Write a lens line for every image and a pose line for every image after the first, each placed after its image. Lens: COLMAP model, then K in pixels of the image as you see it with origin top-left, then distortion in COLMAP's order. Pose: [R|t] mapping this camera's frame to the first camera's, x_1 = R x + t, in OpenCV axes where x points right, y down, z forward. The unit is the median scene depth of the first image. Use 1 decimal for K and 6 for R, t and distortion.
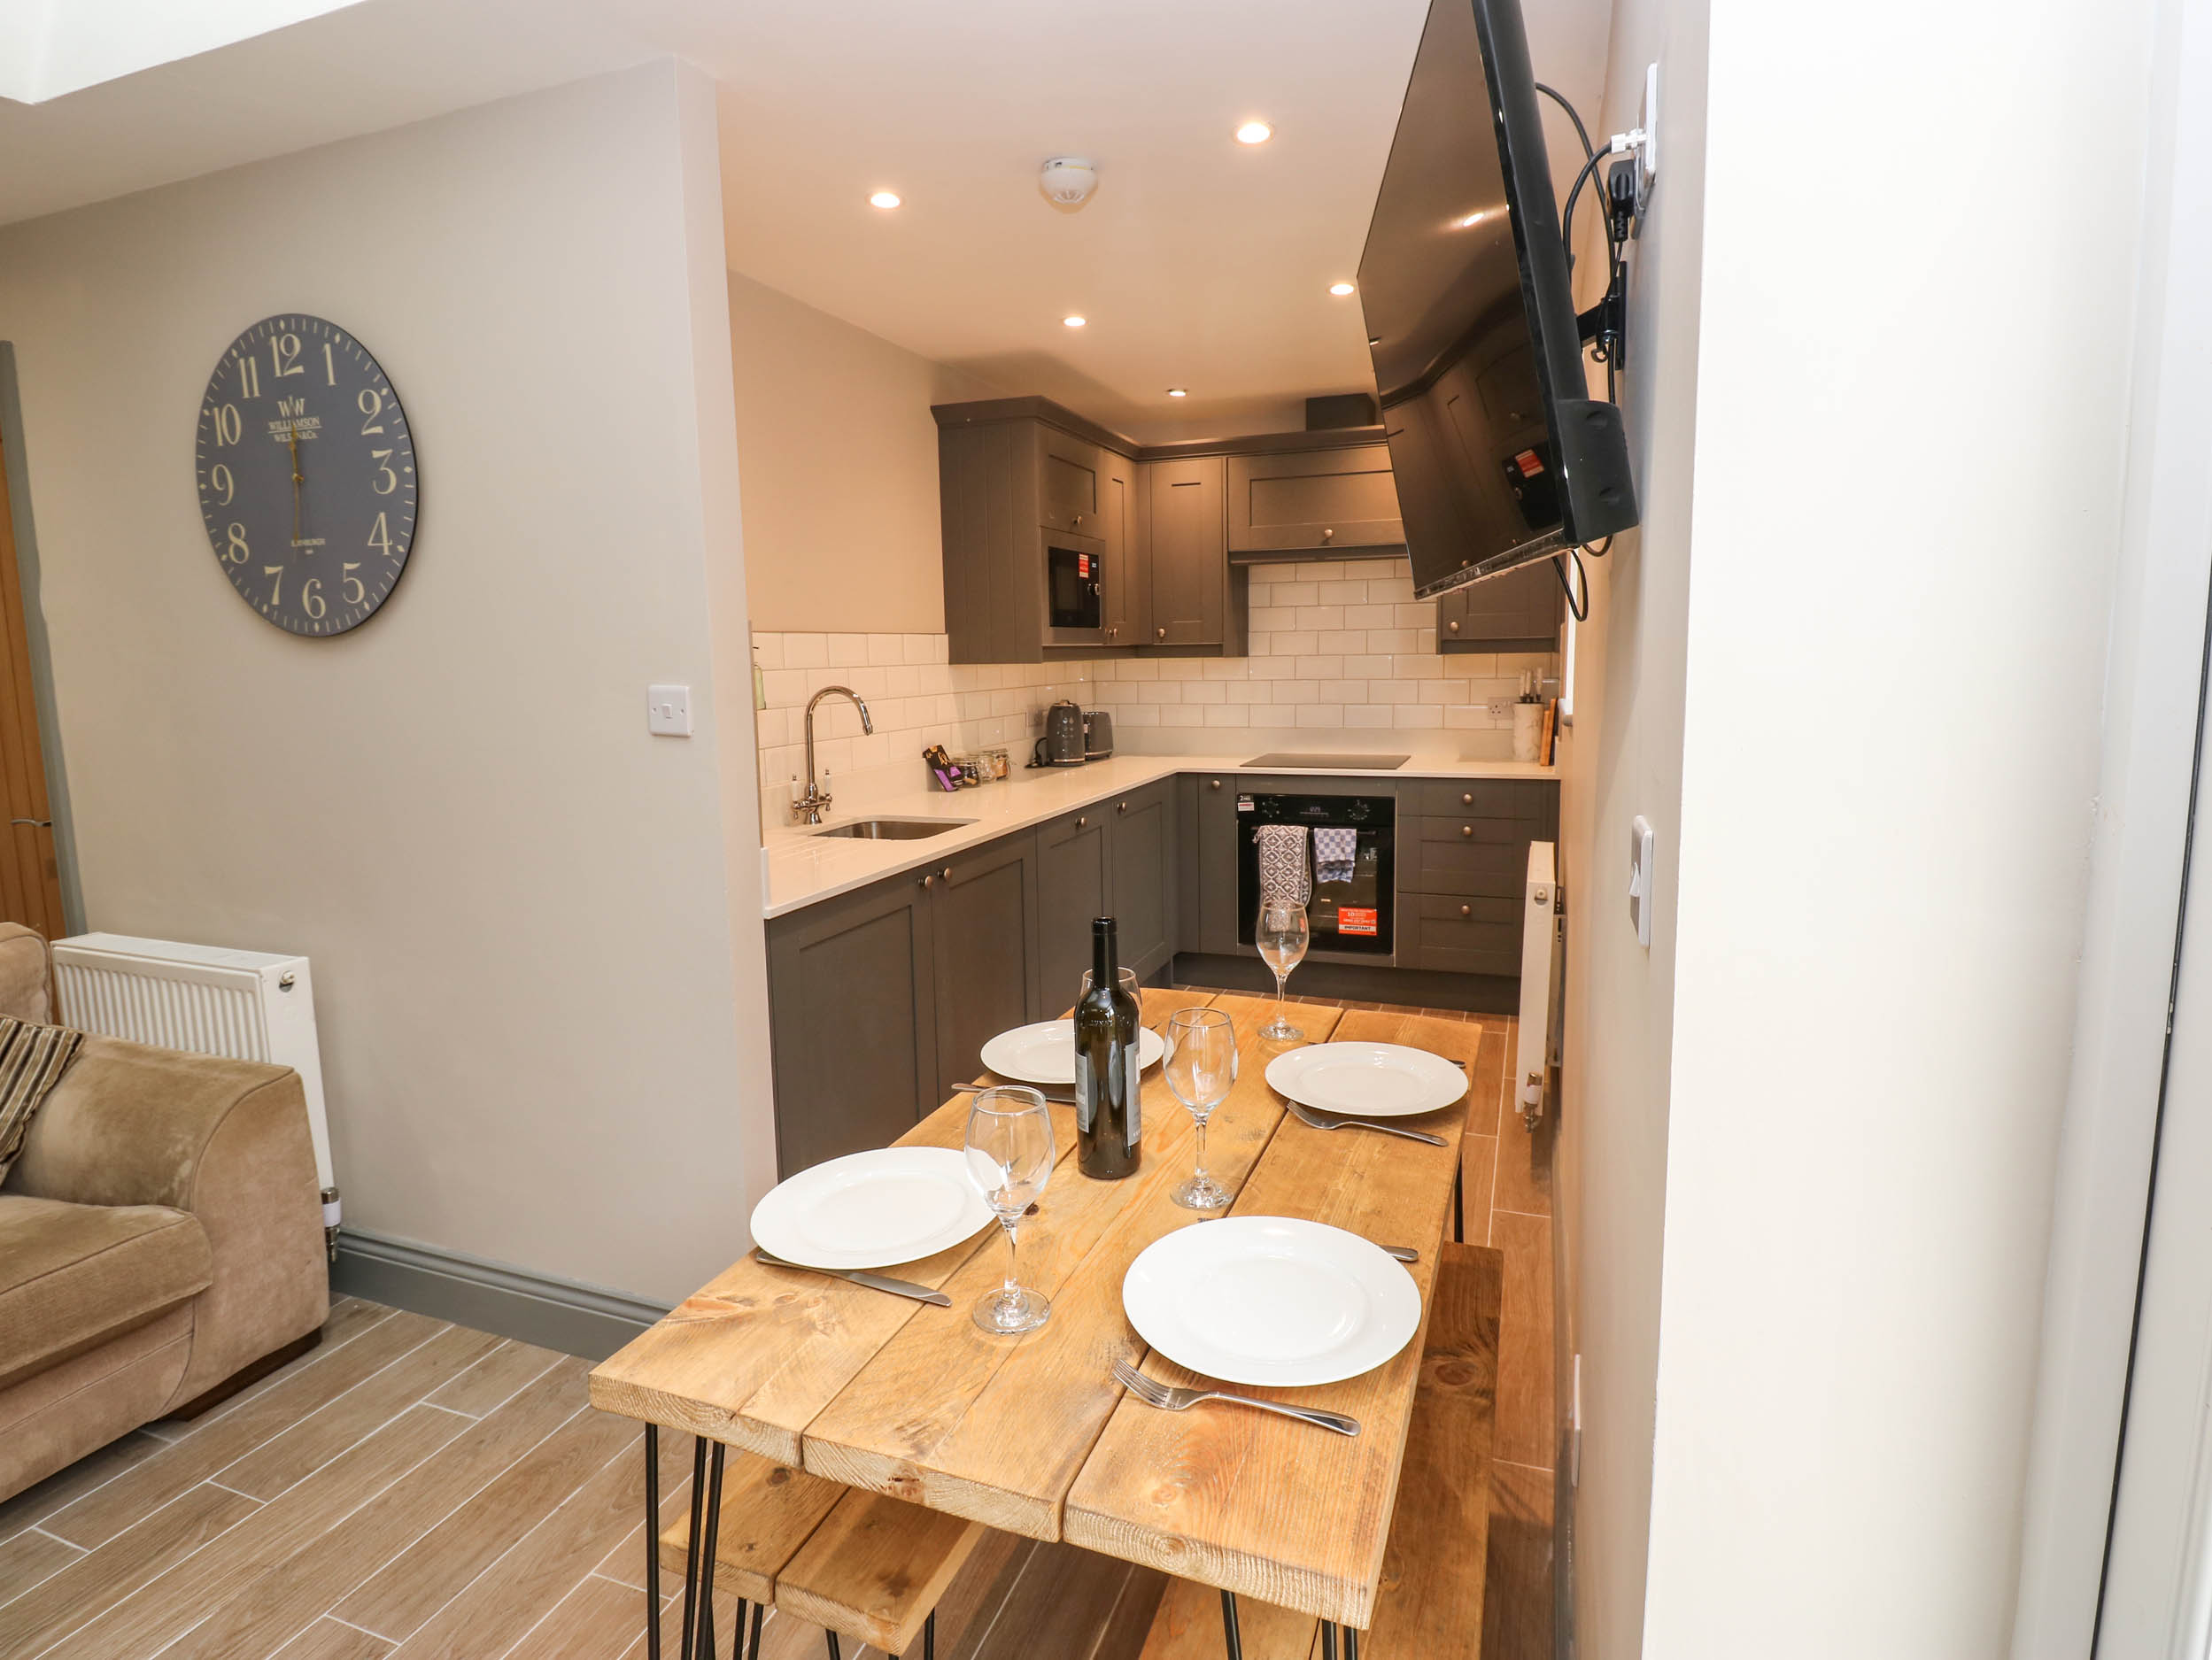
lens RADIAL K [[1152.4, 0, 1115.5], [0, 1152.4, 802.6], [0, 0, 1]] dist [0.000342, -0.012530]
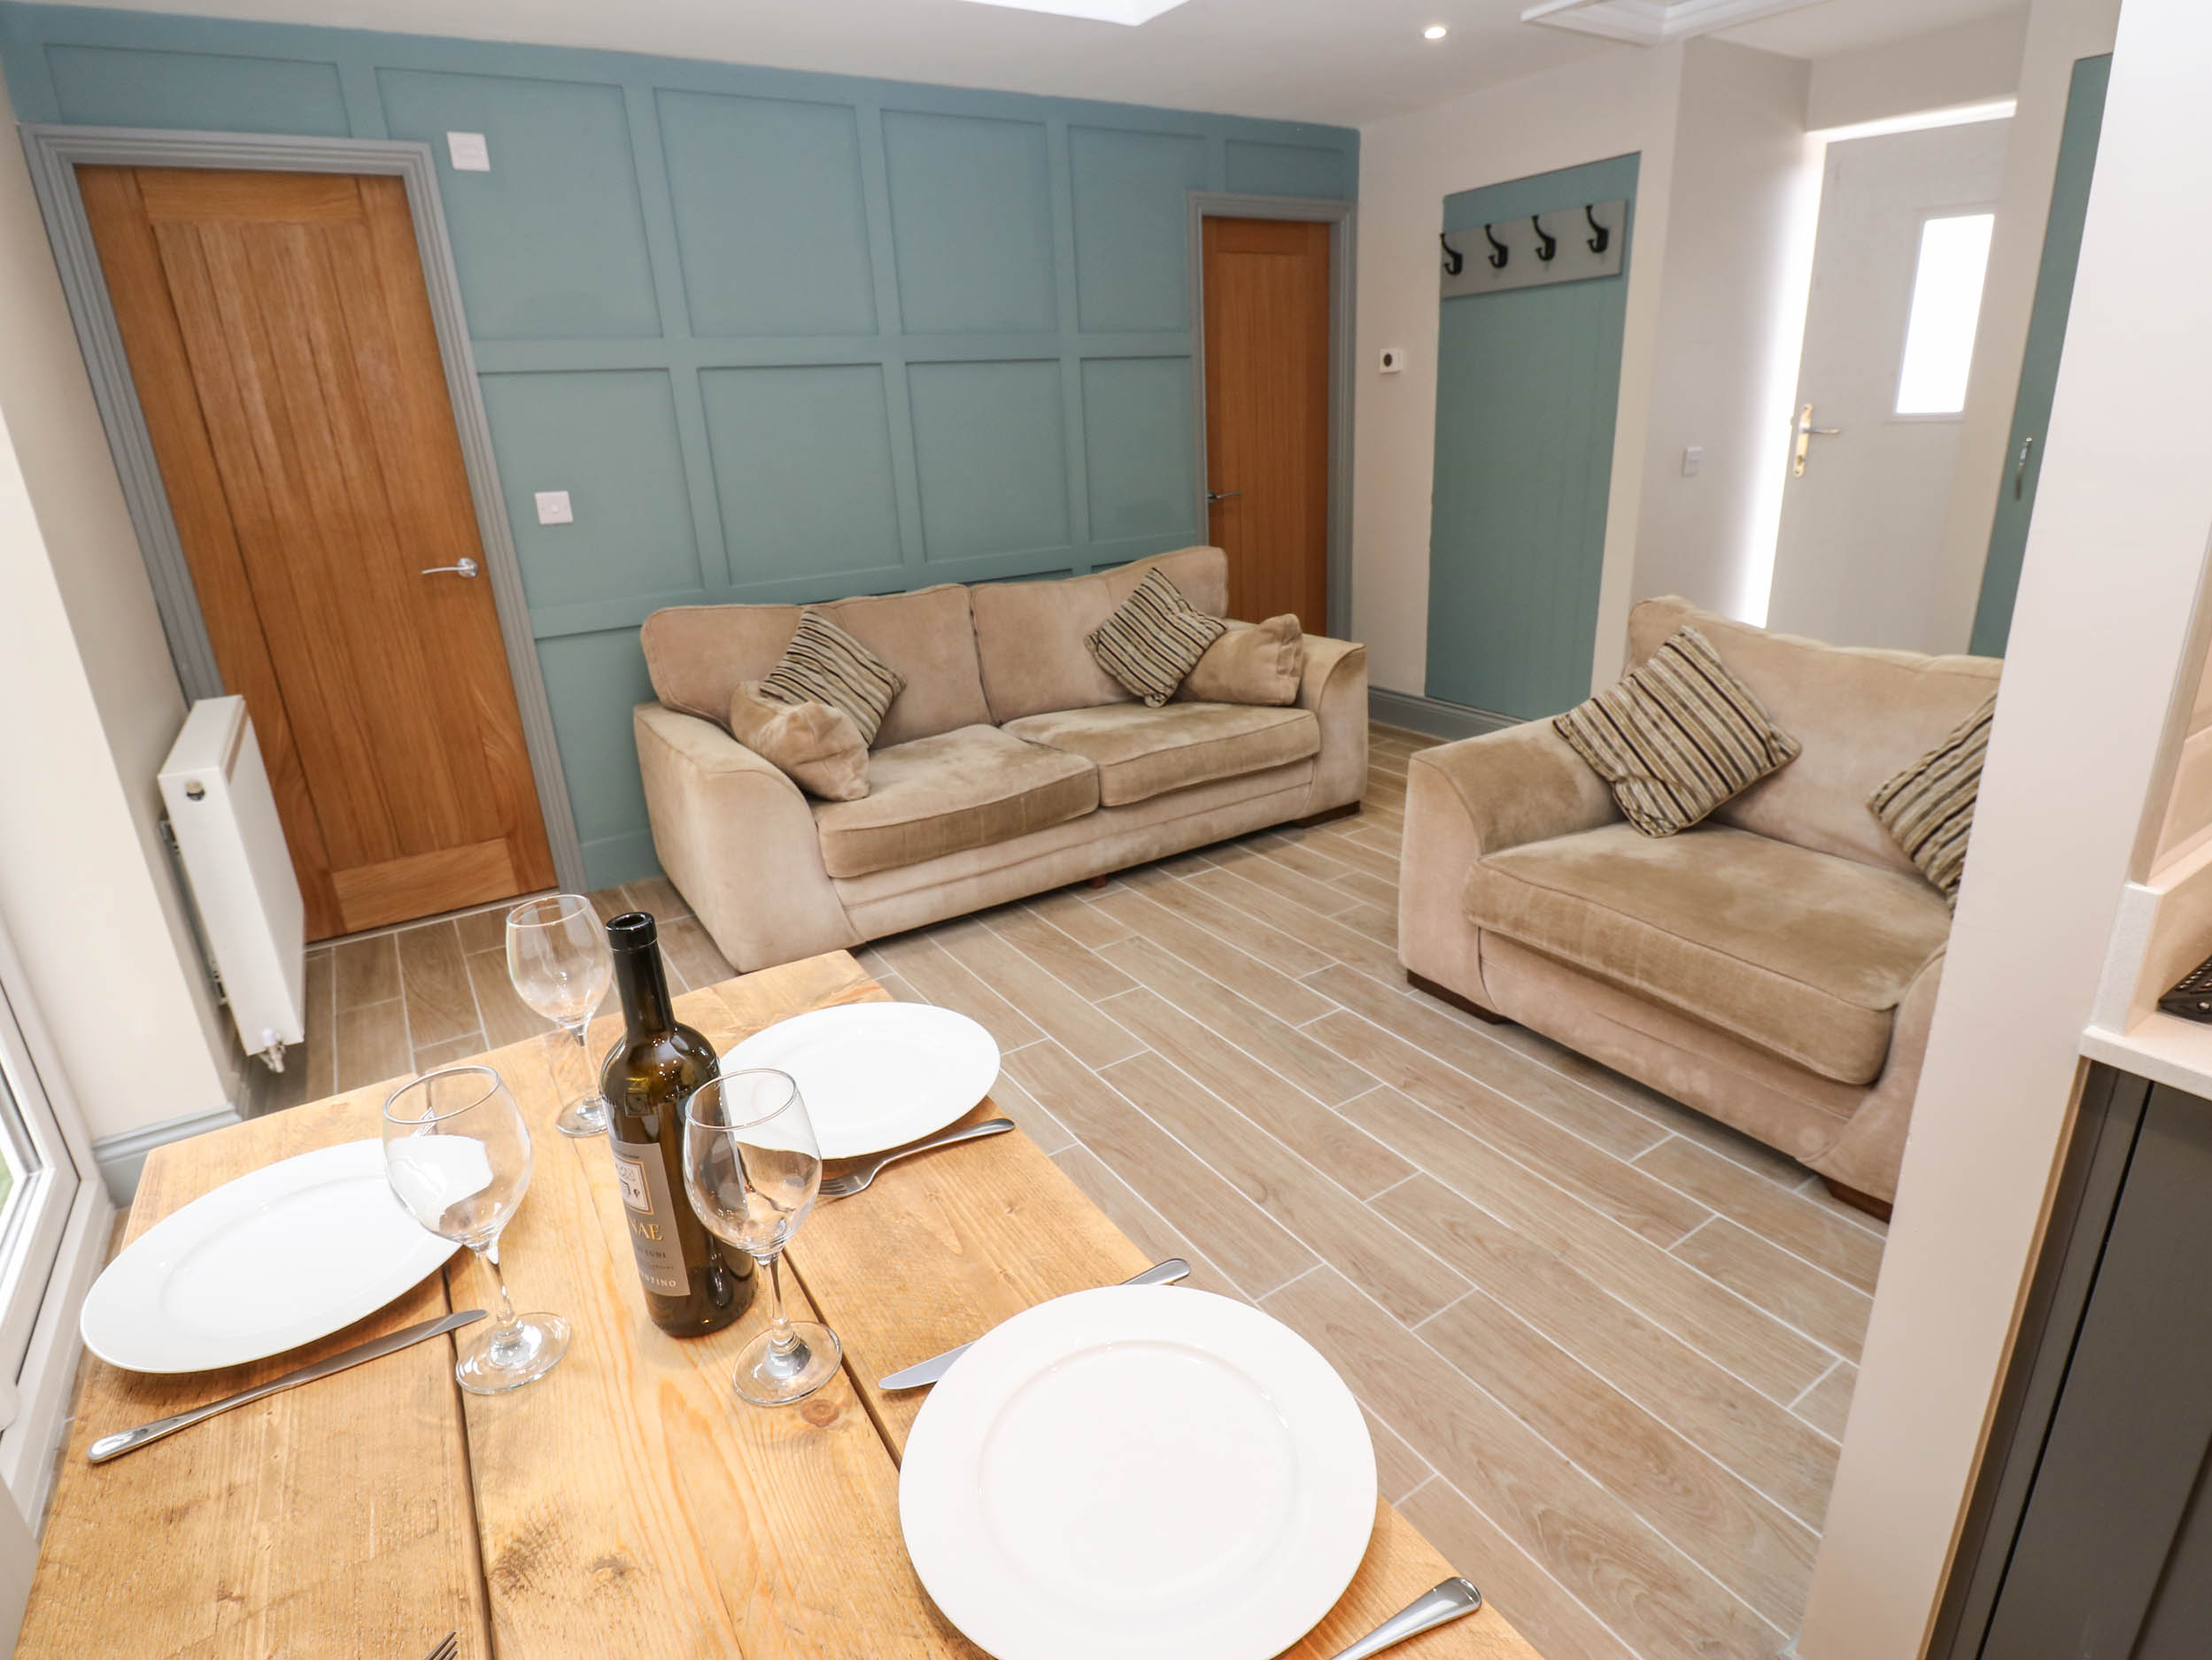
lens RADIAL K [[1152.4, 0, 1125.3], [0, 1152.4, 799.1], [0, 0, 1]] dist [0.000342, -0.012530]
pose [[-0.591967, 0.299393, -0.748290, 0.141677], [-0.051195, 0.912601, 0.405634, -0.108337], [0.804334, 0.278431, -0.524902, 0.843334]]
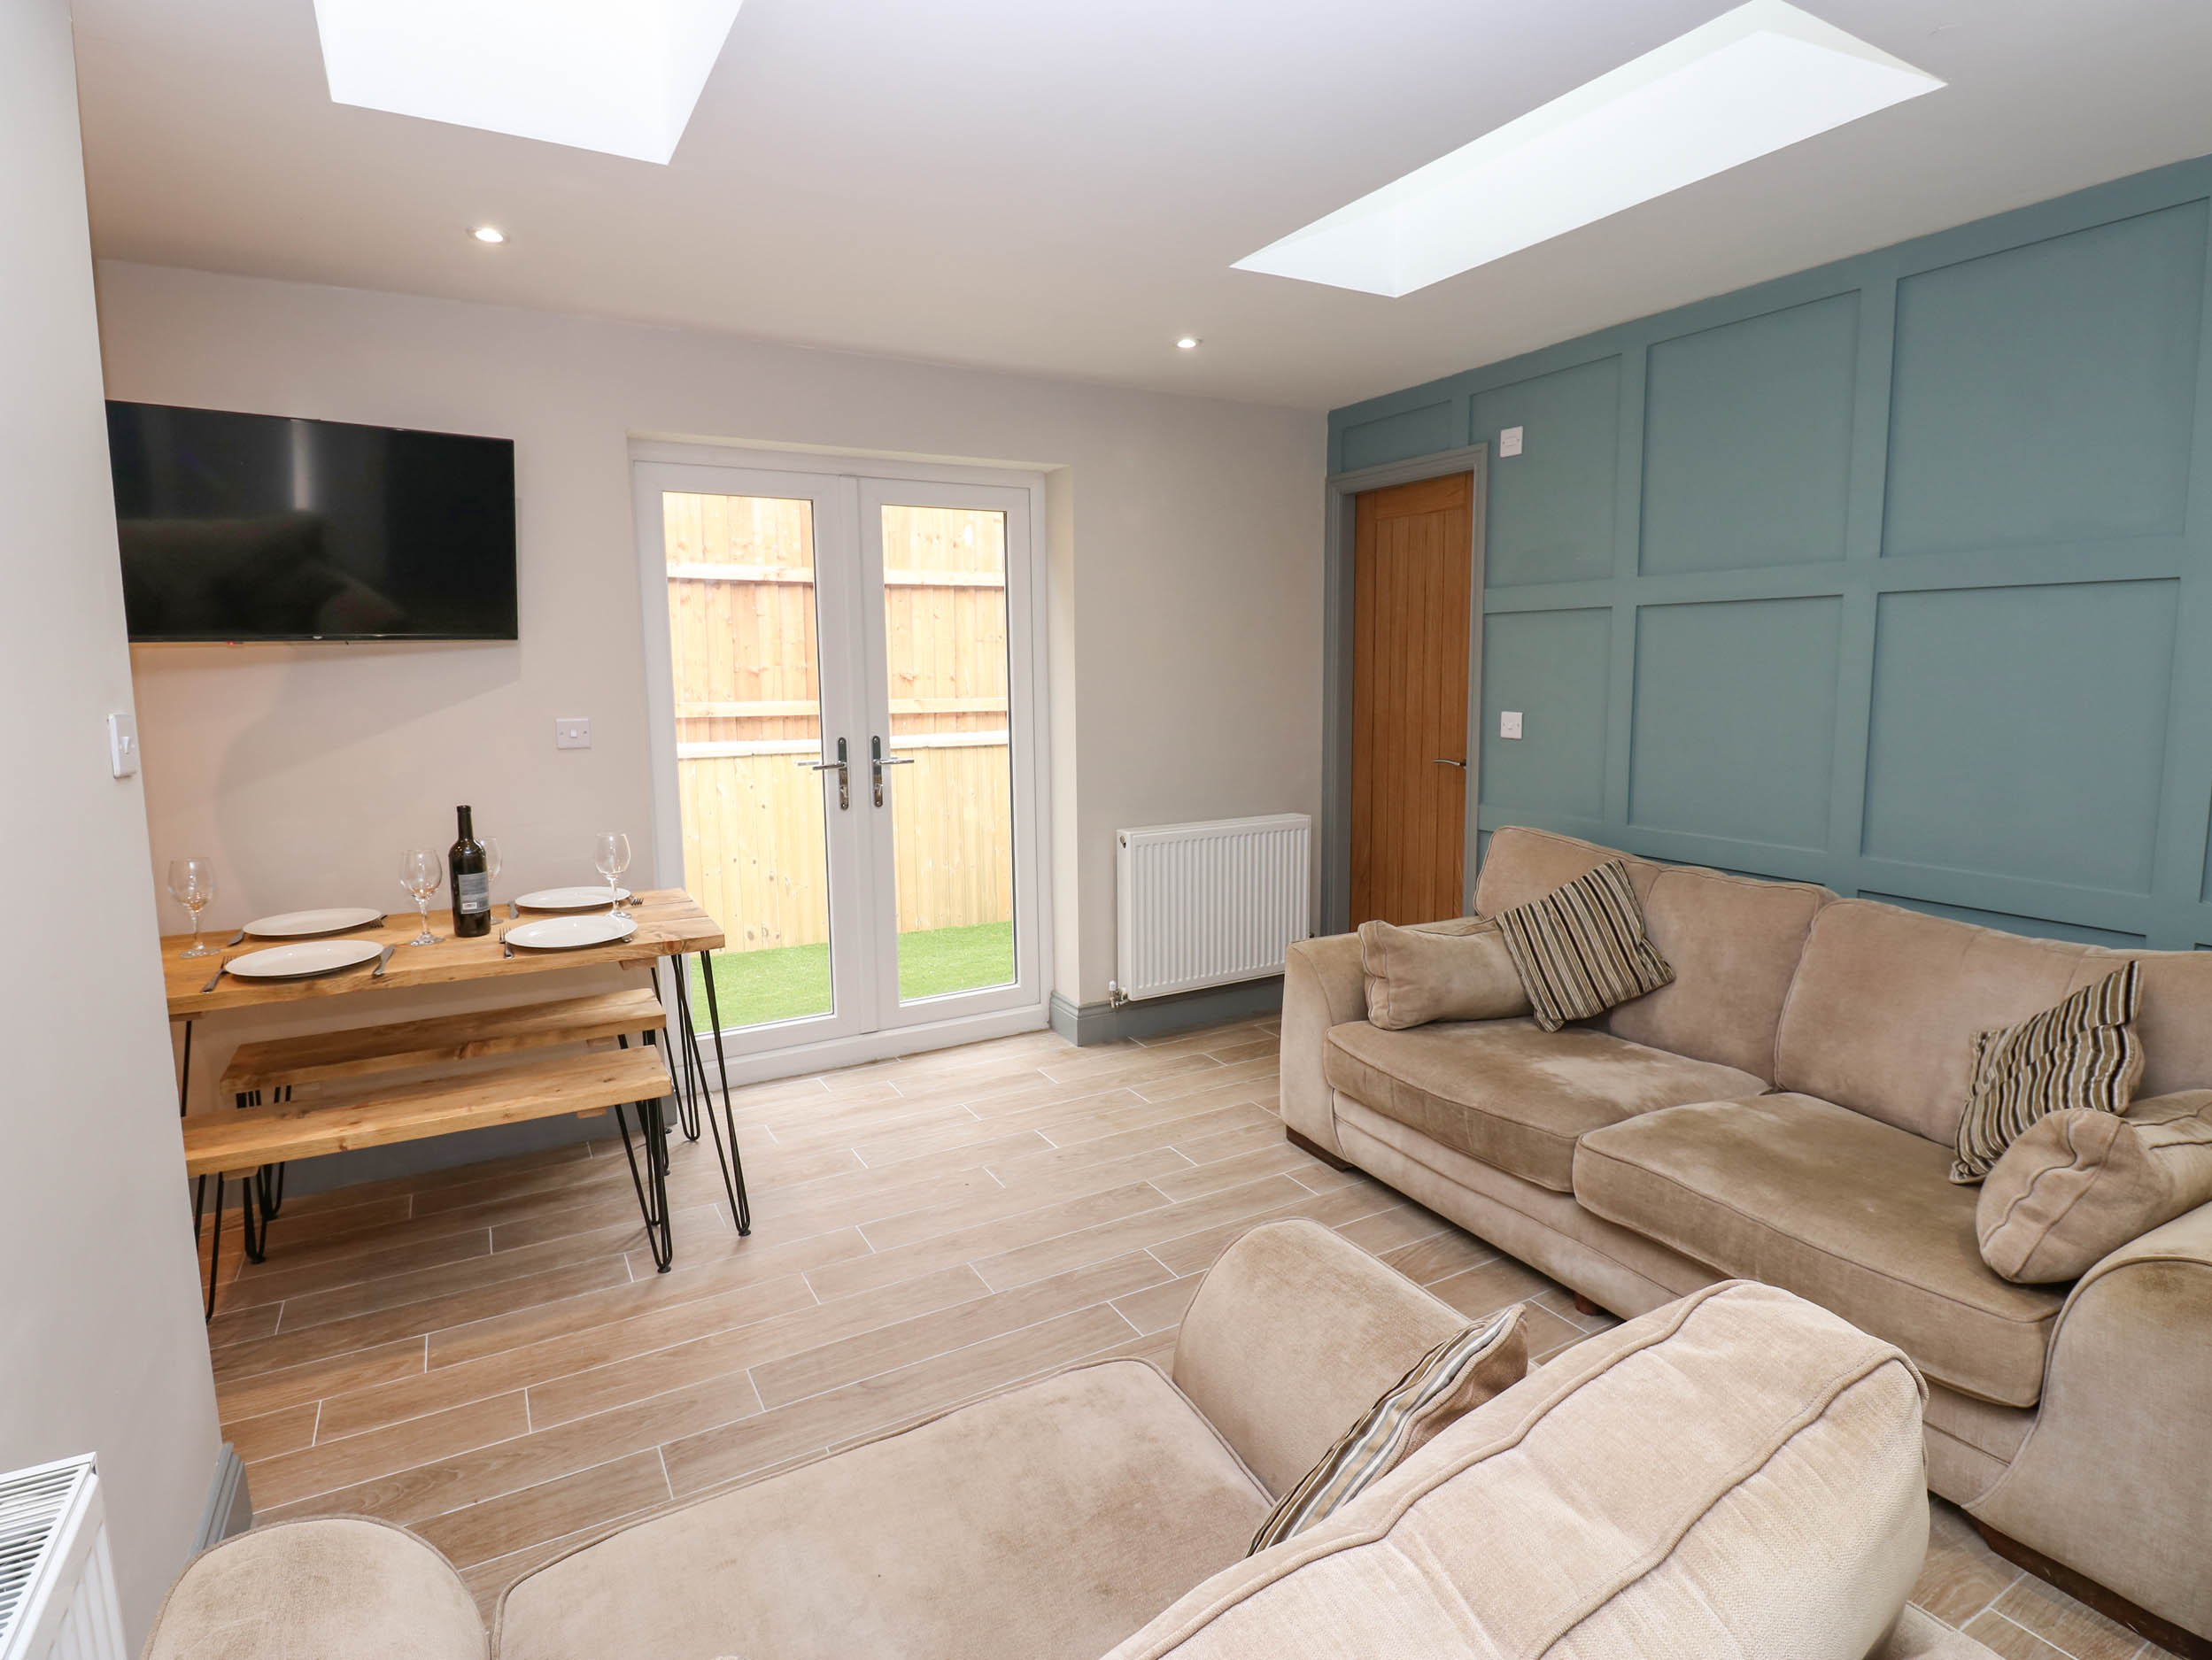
lens RADIAL K [[1152.4, 0, 1129.4], [0, 1152.4, 802.2], [0, 0, 1]] dist [0.000342, -0.012530]
pose [[-0.769422, -0.055771, 0.636301, -1.249177], [0.103951, 0.971967, 0.210890, -0.118237], [-0.630225, 0.228407, -0.742056, 1.007689]]
